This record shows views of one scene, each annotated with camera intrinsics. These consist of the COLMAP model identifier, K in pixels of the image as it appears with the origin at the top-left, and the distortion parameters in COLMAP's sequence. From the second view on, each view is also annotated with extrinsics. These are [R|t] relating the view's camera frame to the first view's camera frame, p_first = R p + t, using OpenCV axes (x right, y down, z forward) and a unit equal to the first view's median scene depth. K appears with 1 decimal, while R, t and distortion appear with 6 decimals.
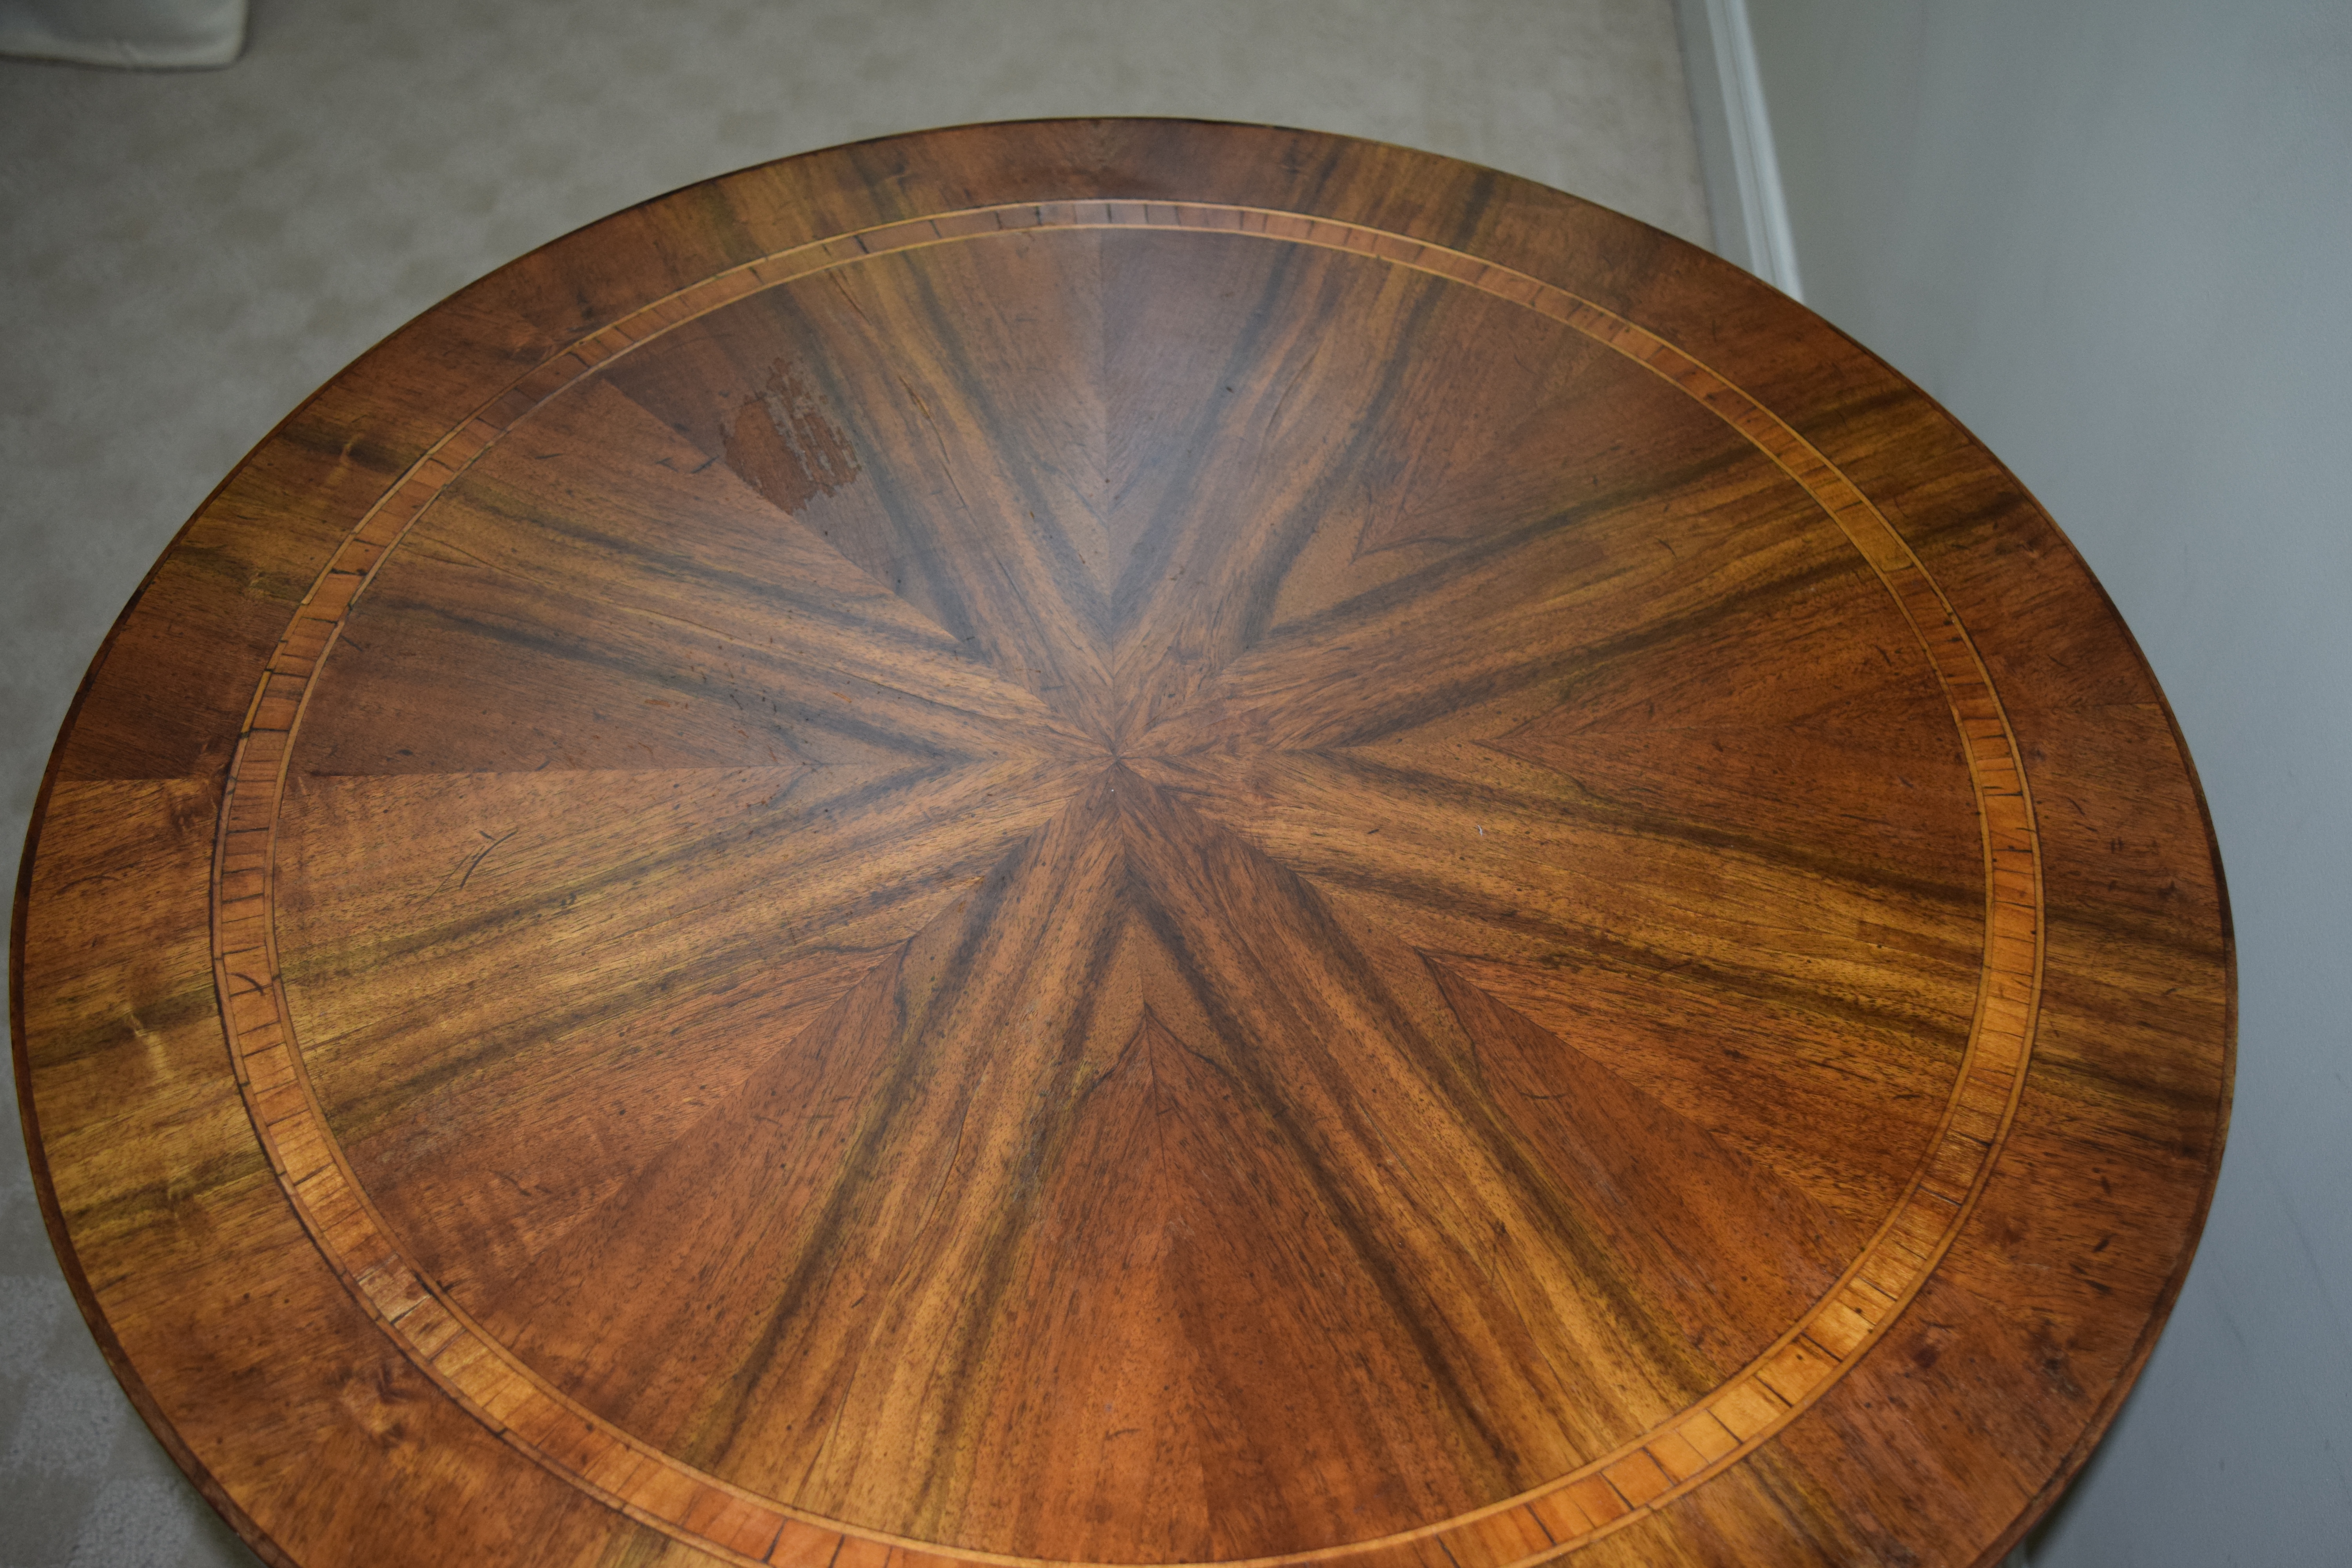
lens RADIAL K [[2351.9, 0, 1176.0], [0, 2351.9, 784.0], [0, 0, 1]] dist [-0.087485, 0.013748]
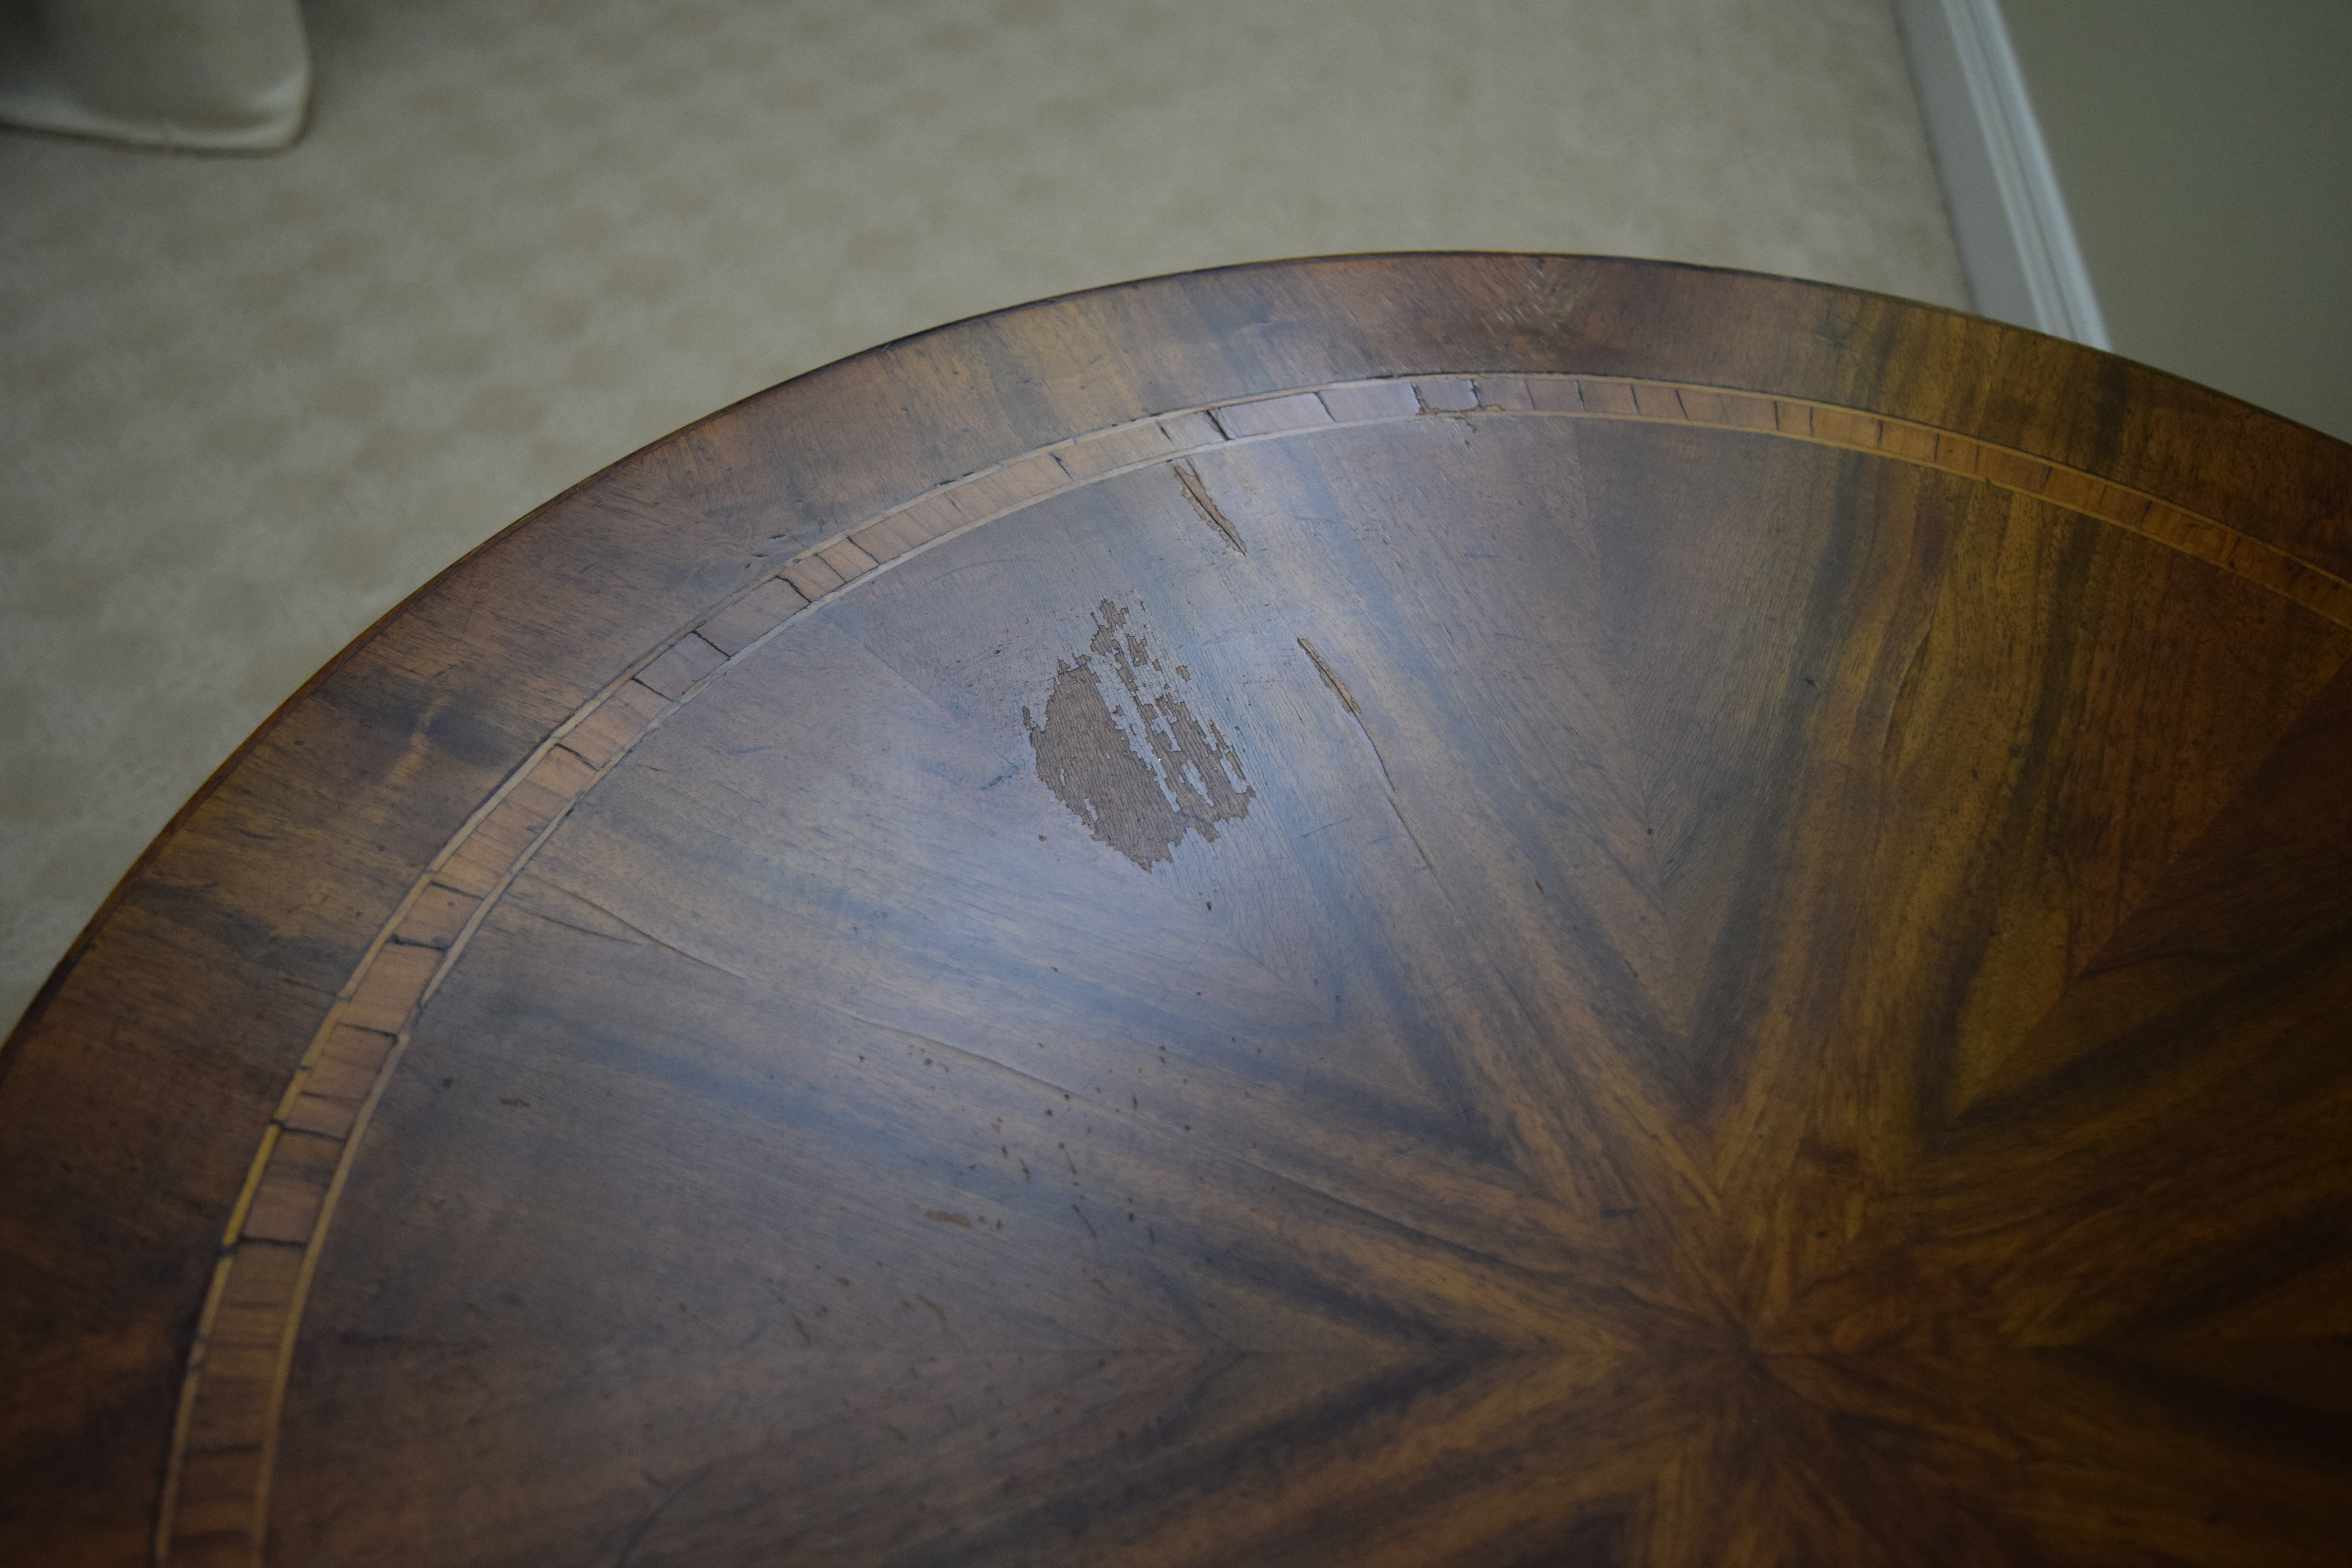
lens RADIAL K [[2351.9, 0, 1176.0], [0, 2351.9, 784.0], [0, 0, 1]] dist [-0.087485, 0.013748]
pose [[0.999034, 0.043265, -0.007648, -0.157082], [-0.043638, 0.997341, -0.058366, -0.104359], [0.005102, 0.058643, 0.998266, 0.396481]]
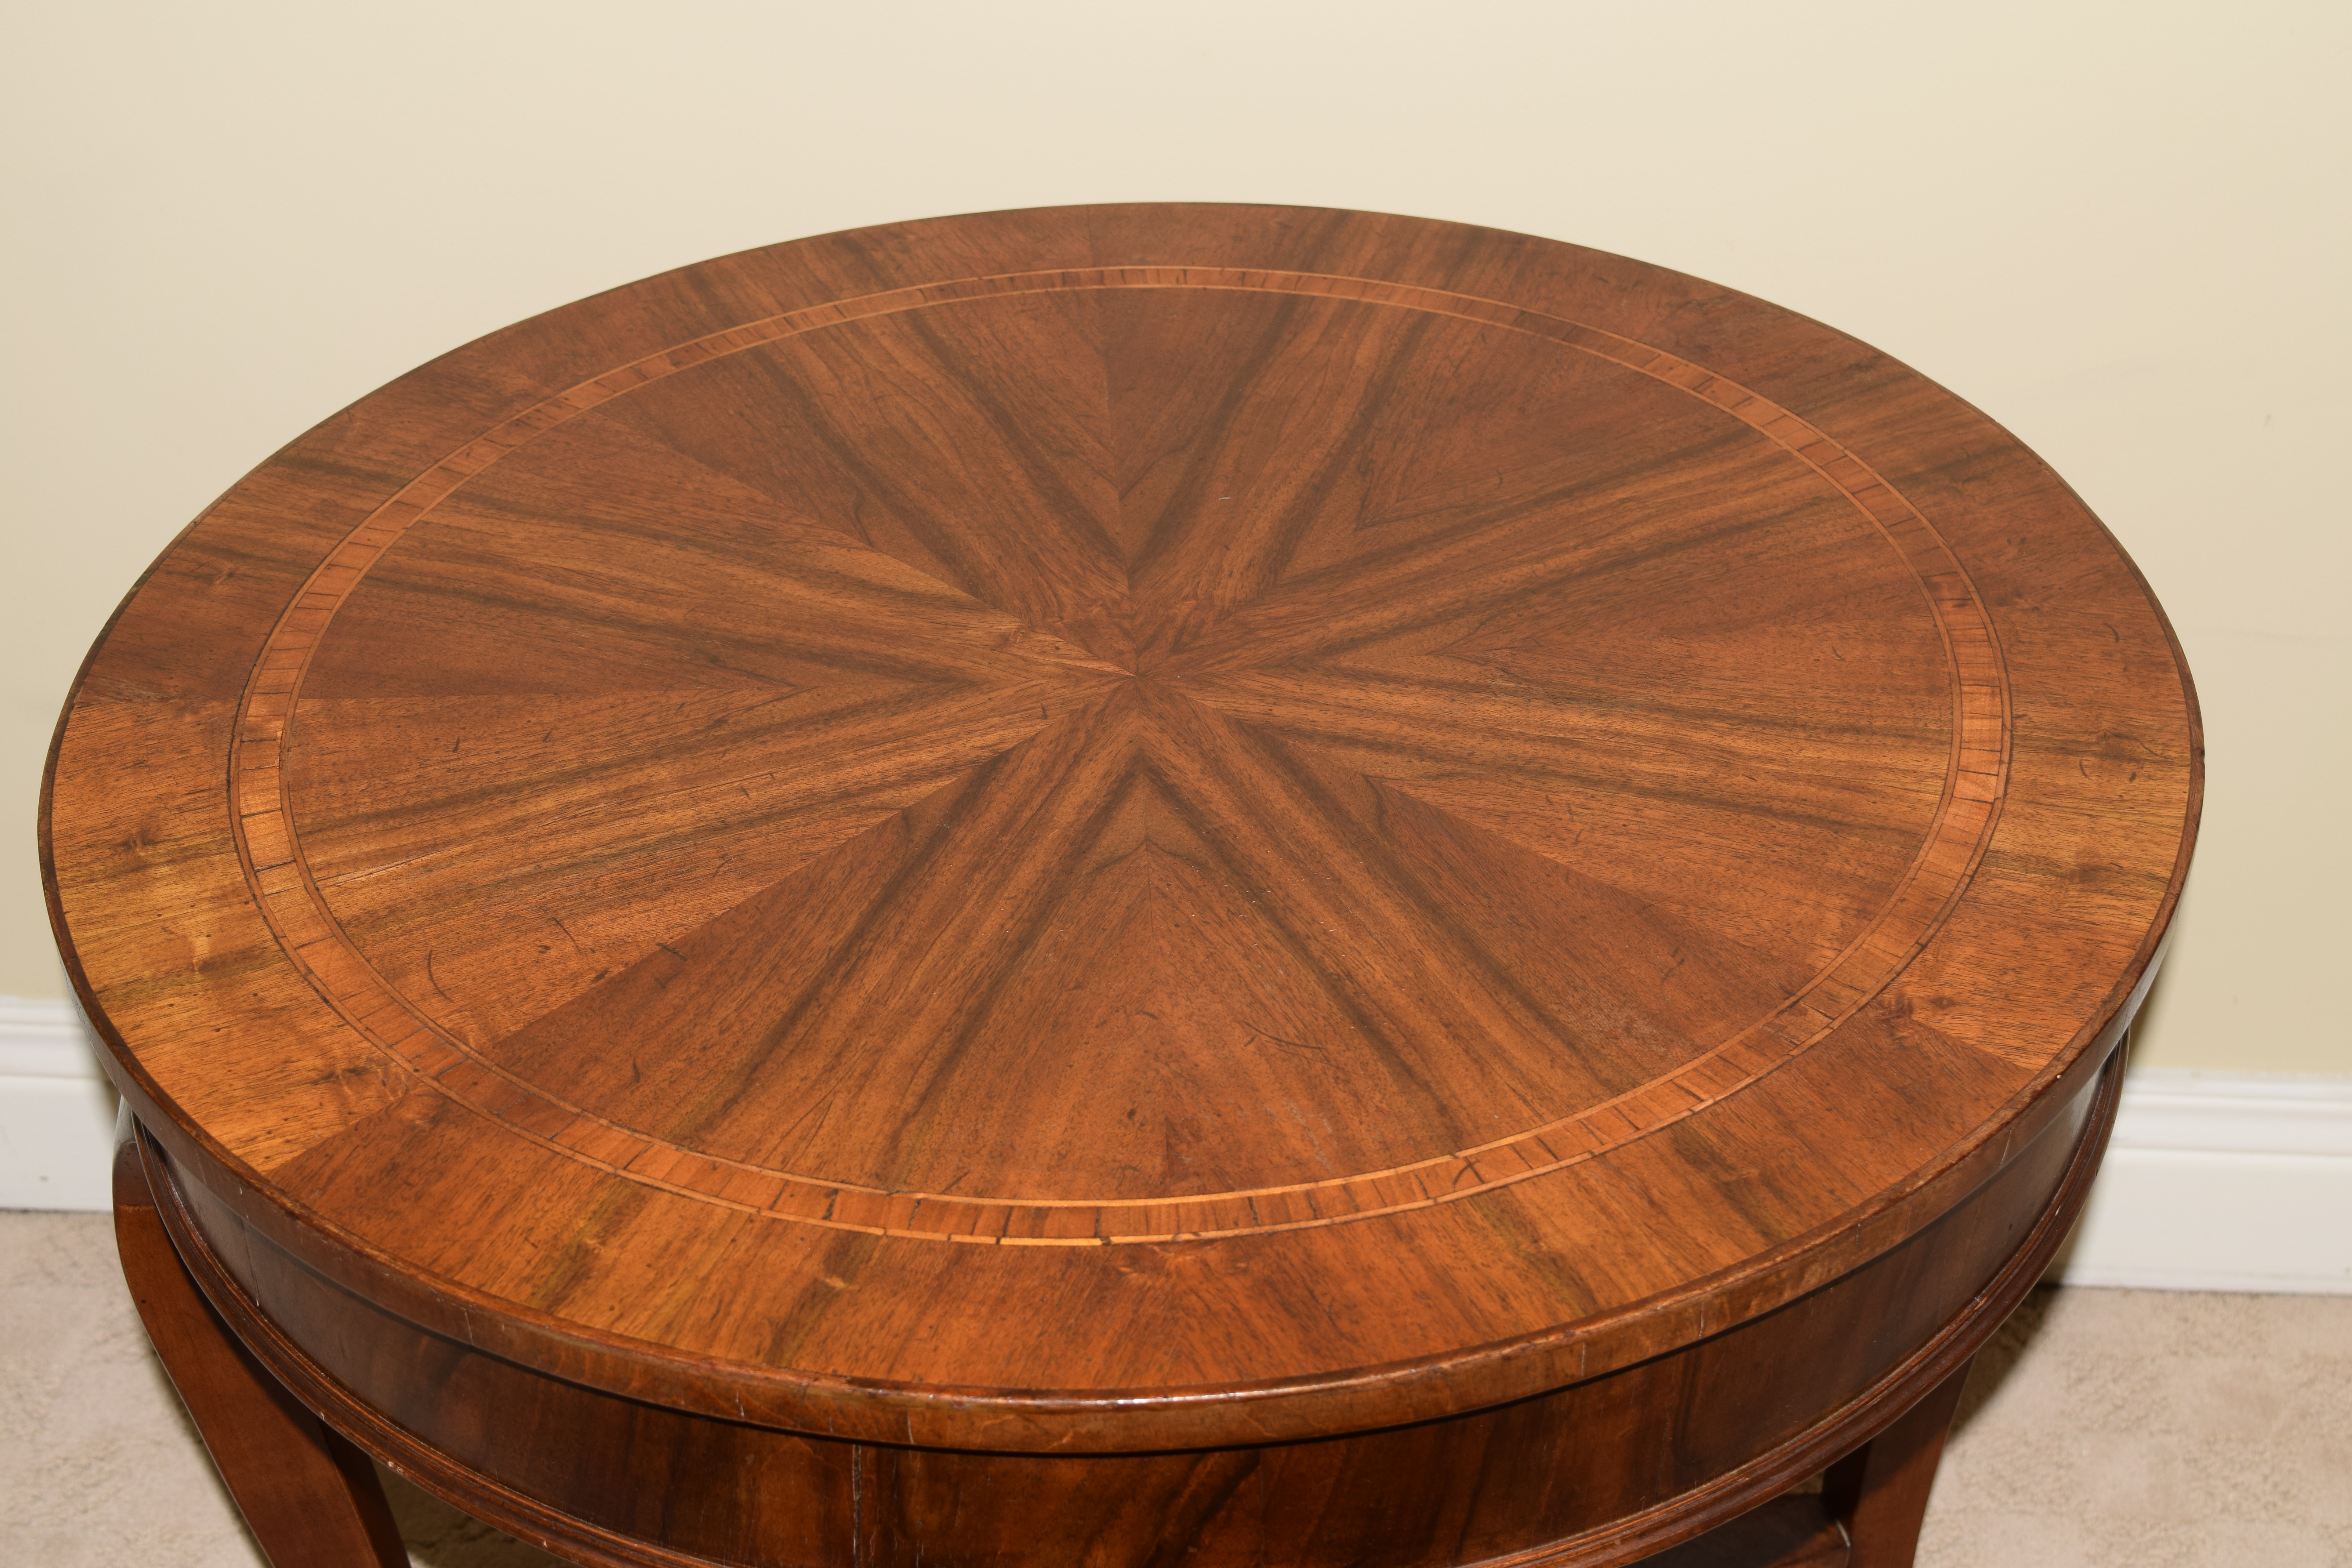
lens RADIAL K [[3567.9, 0, 1176.0], [0, 3567.9, 784.0], [0, 0, 1]] dist [-0.008448, -0.038267]
pose [[0.017897, -0.595250, 0.803341, -1.238924], [0.774536, 0.516351, 0.365344, -0.515468], [-0.632277, 0.615678, 0.470283, 0.258665]]
